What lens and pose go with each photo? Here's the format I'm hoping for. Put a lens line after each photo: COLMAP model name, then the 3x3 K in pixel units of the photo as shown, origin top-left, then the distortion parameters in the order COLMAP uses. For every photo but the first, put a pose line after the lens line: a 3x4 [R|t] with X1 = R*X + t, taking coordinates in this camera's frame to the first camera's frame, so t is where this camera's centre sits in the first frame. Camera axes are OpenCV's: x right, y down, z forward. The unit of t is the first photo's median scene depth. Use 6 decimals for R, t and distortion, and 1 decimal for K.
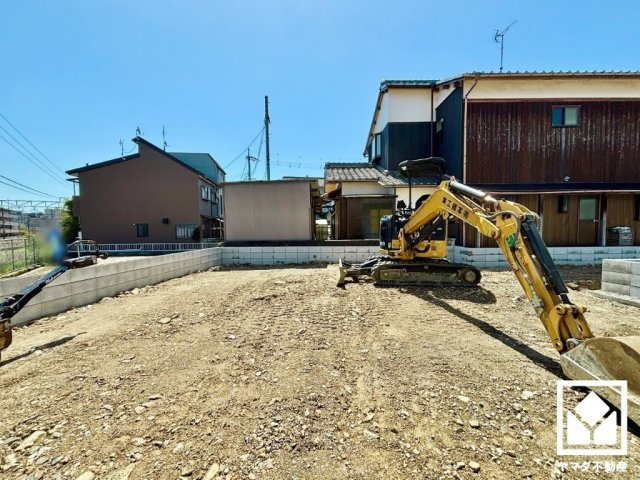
lens RADIAL K [[254.6, 0, 317.5], [0, 254.6, 242.1], [0, 0, 1]] dist [0.000508, -0.000223]
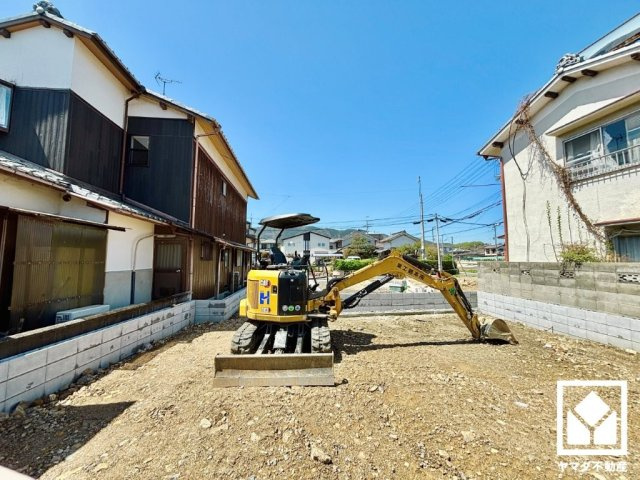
lens RADIAL K [[254.6, 0, 319.6], [0, 254.6, 241.1], [0, 0, 1]] dist [0.000508, -0.000223]
pose [[-0.102806, 0.088914, 0.990720, -0.291843], [0.052619, 0.995088, -0.083846, -0.070400], [-0.993309, 0.043511, -0.106980, 0.543623]]
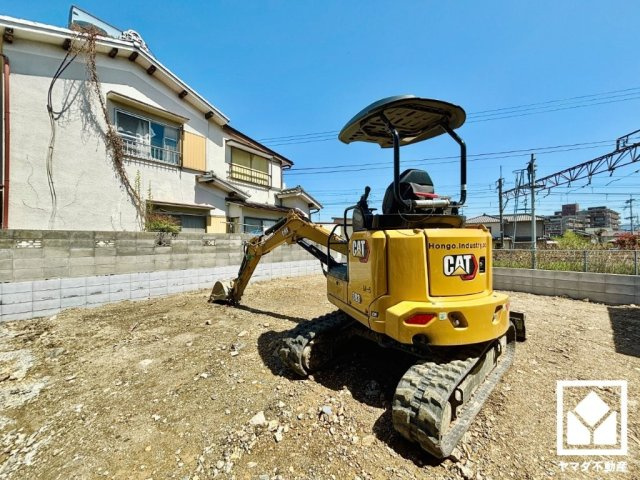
lens RADIAL K [[254.6, 0, 320.7], [0, 254.6, 241.0], [0, 0, 1]] dist [0.000508, -0.000223]
pose [[-0.680147, 0.013587, -0.732950, 0.463878], [-0.024102, 0.998873, 0.040882, -0.054836], [0.732680, 0.045472, -0.679053, 0.672692]]
